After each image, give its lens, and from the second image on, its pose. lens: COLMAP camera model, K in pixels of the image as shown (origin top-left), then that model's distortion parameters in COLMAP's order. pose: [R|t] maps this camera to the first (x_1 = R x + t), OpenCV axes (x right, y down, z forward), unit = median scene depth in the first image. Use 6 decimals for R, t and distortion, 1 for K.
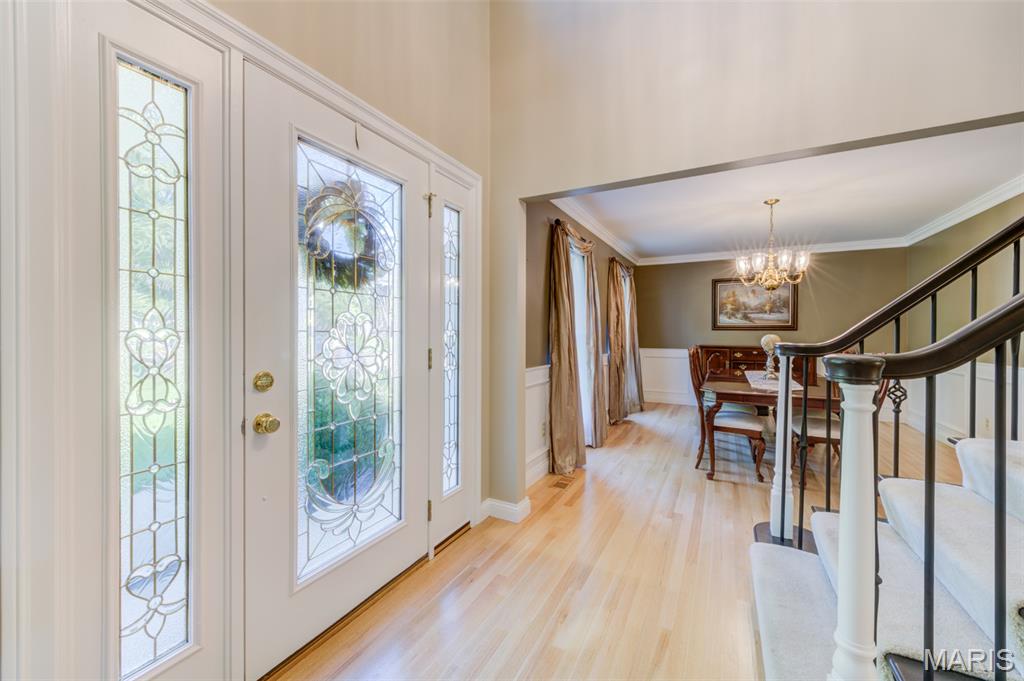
lens RADIAL K [[403.5, 0, 507.7], [0, 403.5, 337.7], [0, 0, 1]] dist [0.011831, -0.002866]
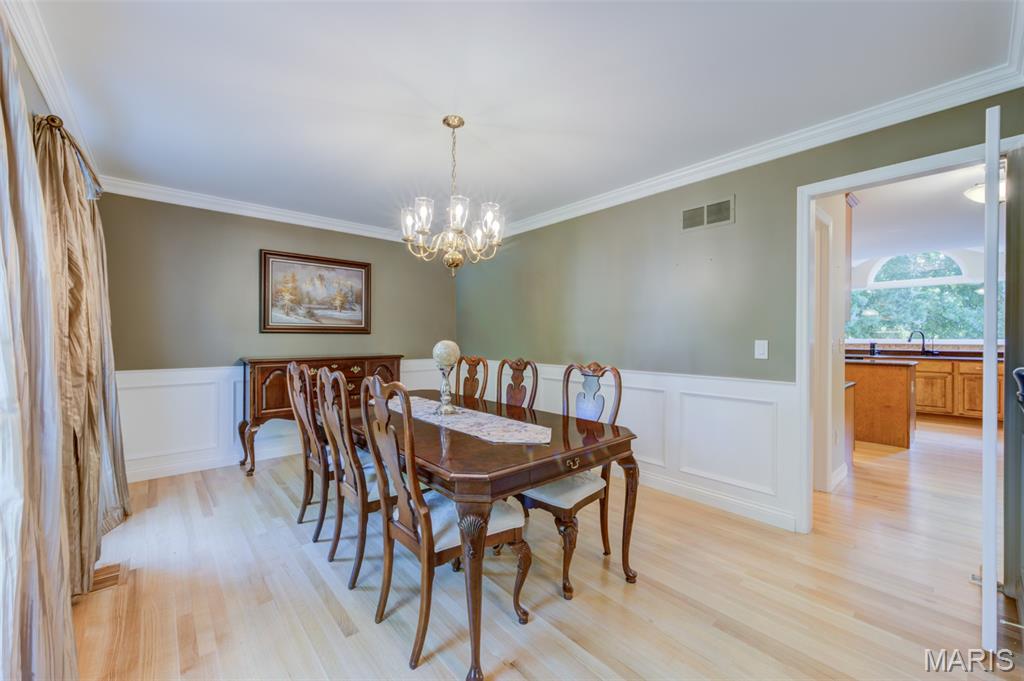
lens RADIAL K [[403.5, 0, 507.7], [0, 403.5, 337.7], [0, 0, 1]] dist [0.011831, -0.002866]
pose [[0.348636, -0.007997, 0.937224, 0.066826], [0.012872, 0.999910, 0.003744, -0.009524], [-0.937170, 0.010759, 0.348708, 0.456090]]
